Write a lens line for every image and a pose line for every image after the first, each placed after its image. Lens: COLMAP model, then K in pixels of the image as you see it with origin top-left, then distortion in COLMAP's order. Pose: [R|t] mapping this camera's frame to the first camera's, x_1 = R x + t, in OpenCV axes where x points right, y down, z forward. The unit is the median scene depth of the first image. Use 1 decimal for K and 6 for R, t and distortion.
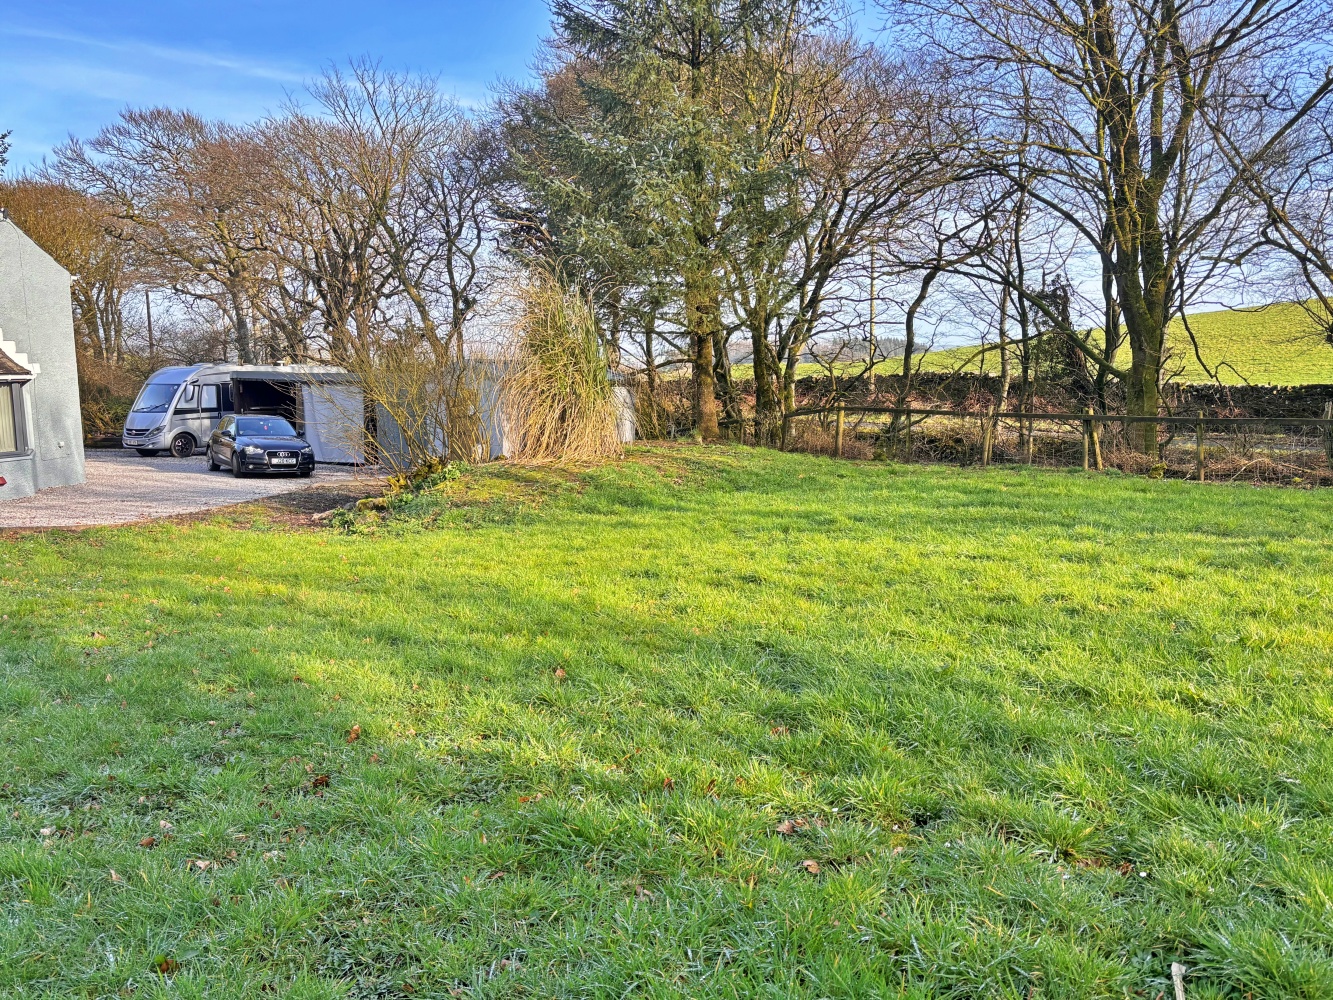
lens RADIAL K [[1082.4, 0, 666.3], [0, 1082.4, 502.0], [0, 0, 1]] dist [0.004765, -0.000547]
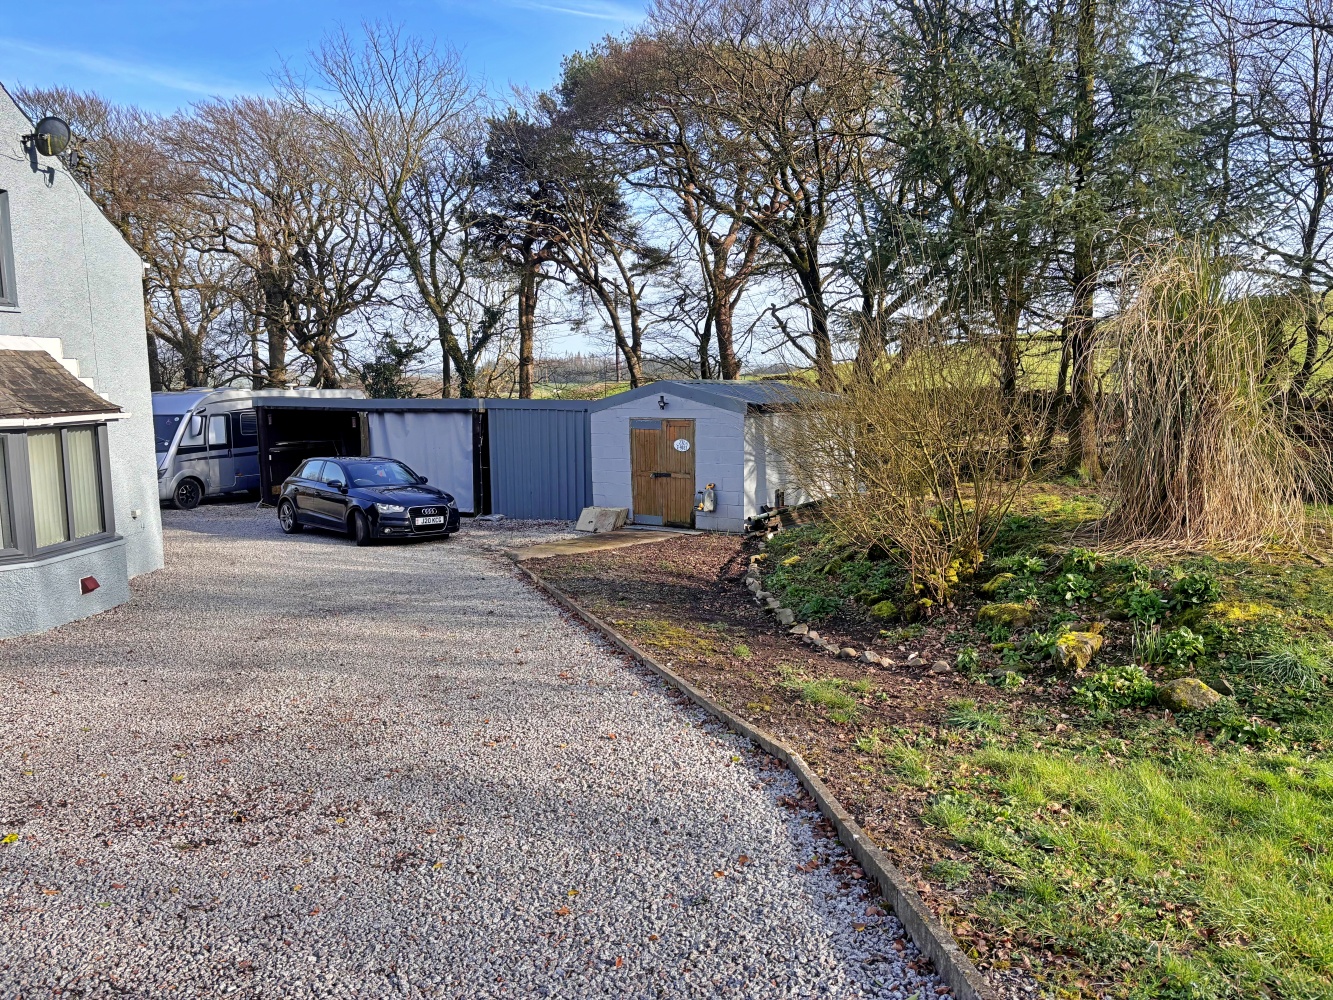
lens RADIAL K [[999.0, 0, 667.7], [0, 999.0, 498.8], [0, 0, 1]] dist [0.059187, -0.049460]
pose [[0.983949, -0.034841, 0.175014, -0.235550], [0.036186, 0.999335, -0.004497, -0.032901], [-0.174741, 0.010758, 0.984556, 0.225651]]
